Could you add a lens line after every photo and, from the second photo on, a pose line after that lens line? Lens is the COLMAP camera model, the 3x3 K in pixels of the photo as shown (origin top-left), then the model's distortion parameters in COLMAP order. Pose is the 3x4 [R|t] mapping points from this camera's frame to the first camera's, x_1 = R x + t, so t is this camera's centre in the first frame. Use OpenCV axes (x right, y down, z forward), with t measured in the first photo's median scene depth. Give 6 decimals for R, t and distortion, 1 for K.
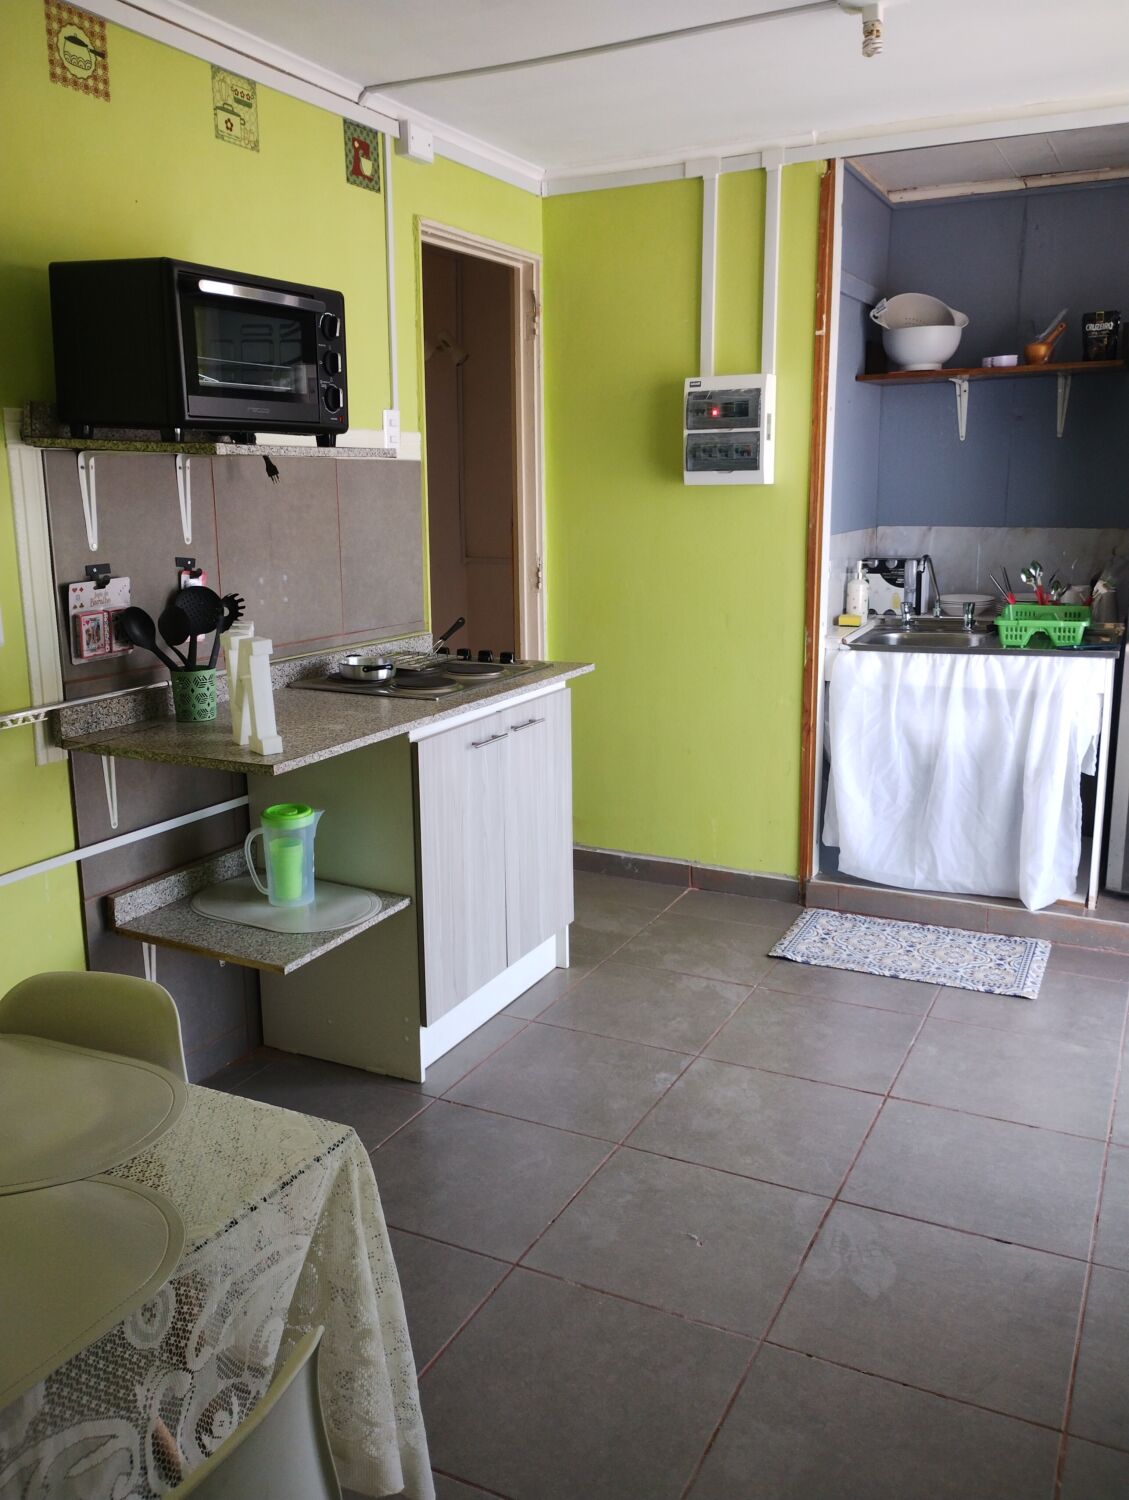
lens RADIAL K [[1272.1, 0, 564.5], [0, 1272.1, 750.0], [0, 0, 1]] dist [0.044225, 0.001597]
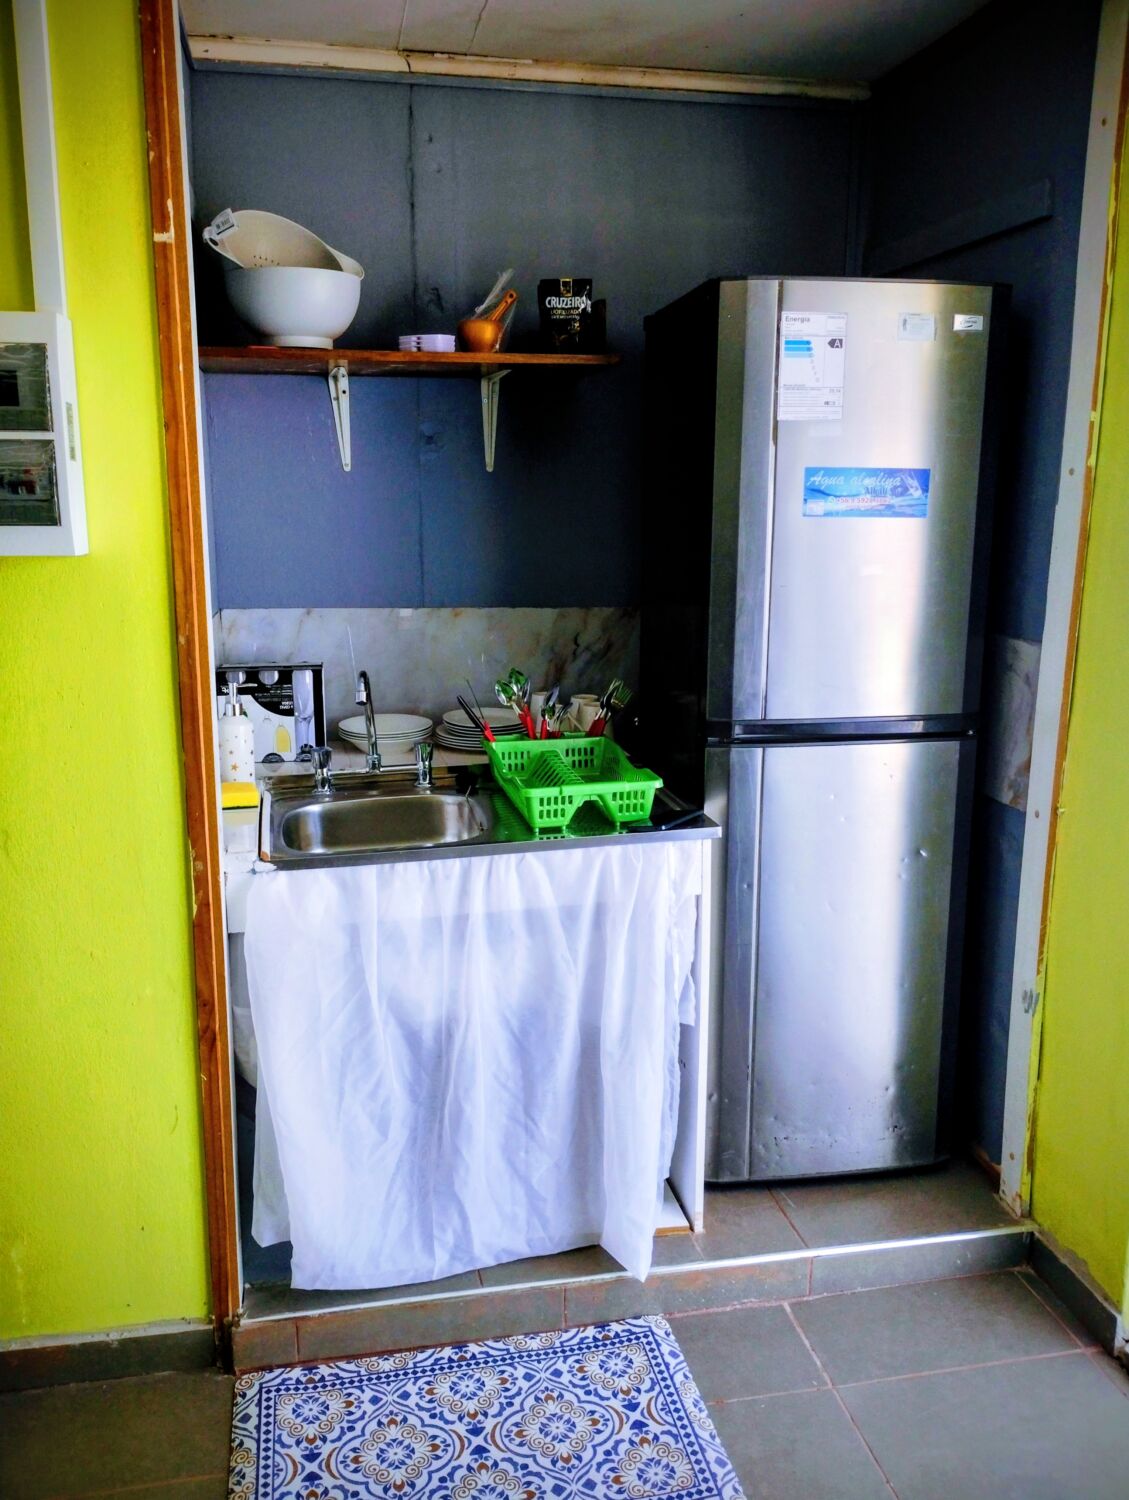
lens RADIAL K [[1272.1, 0, 564.5], [0, 1272.1, 750.0], [0, 0, 1]] dist [0.044225, 0.001597]
pose [[0.797790, -0.105616, 0.593613, 0.015199], [0.115326, 0.993091, 0.021699, -0.125056], [-0.591804, 0.051147, 0.804458, 0.513945]]
